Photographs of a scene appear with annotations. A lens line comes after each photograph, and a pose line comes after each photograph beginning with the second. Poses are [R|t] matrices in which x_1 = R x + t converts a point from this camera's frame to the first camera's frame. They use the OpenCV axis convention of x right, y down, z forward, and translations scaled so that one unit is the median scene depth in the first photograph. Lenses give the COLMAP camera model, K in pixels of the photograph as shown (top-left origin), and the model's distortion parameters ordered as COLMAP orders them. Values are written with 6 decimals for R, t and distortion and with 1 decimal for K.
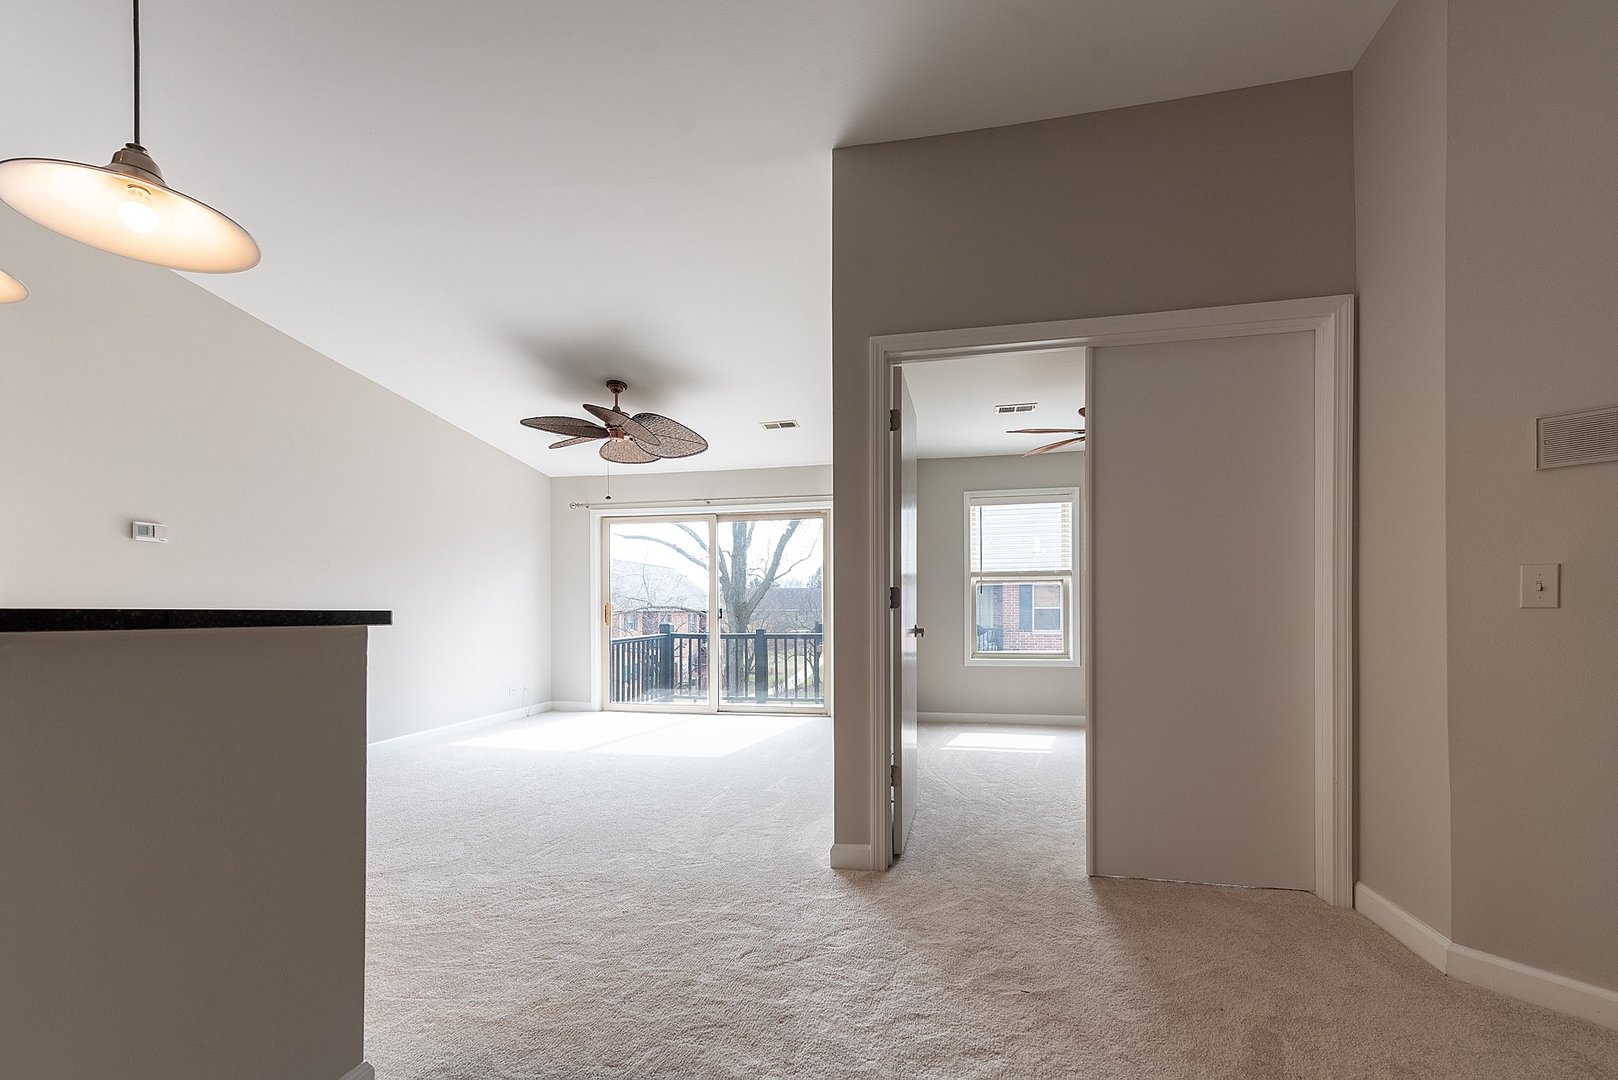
lens RADIAL K [[670.6, 0, 809.4], [0, 670.6, 608.9], [0, 0, 1]] dist [0.008924, -0.001521]
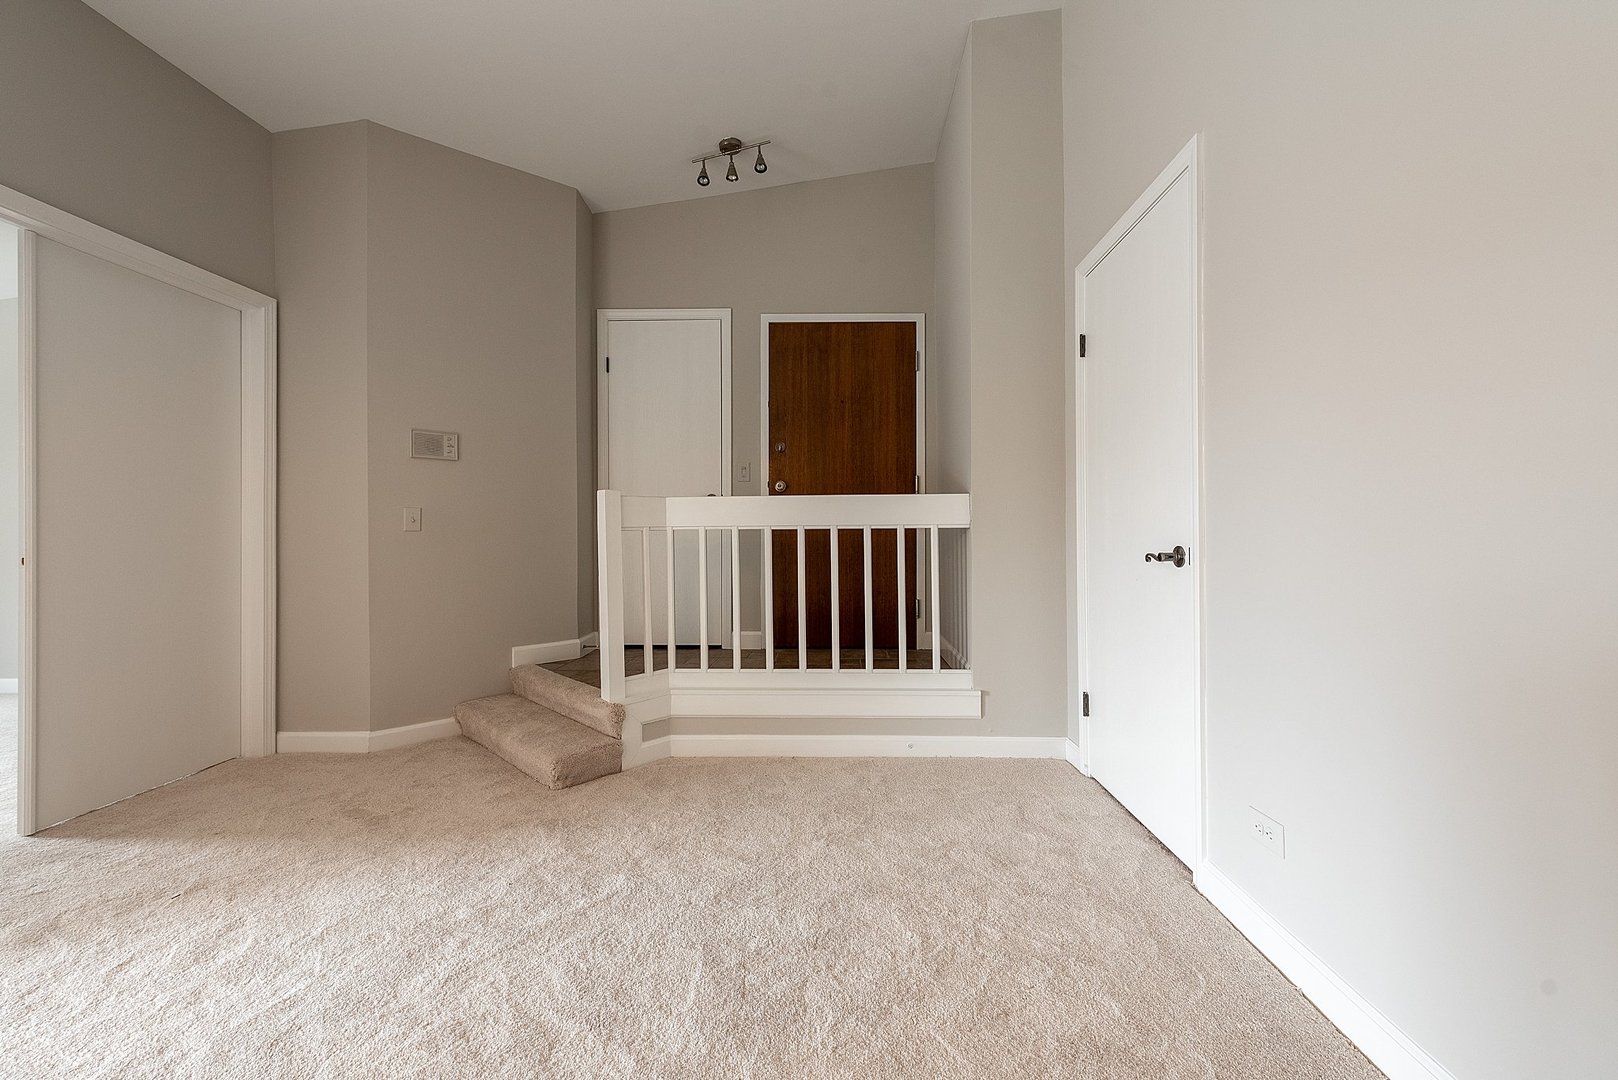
lens RADIAL K [[670.6, 0, 808.1], [0, 670.6, 536.3], [0, 0, 1]] dist [0.008924, -0.001521]
pose [[-0.172973, 0.009930, 0.984877, -0.970768], [0.004538, 0.999947, -0.009285, 0.036357], [-0.984916, 0.002864, -0.173009, 0.252325]]
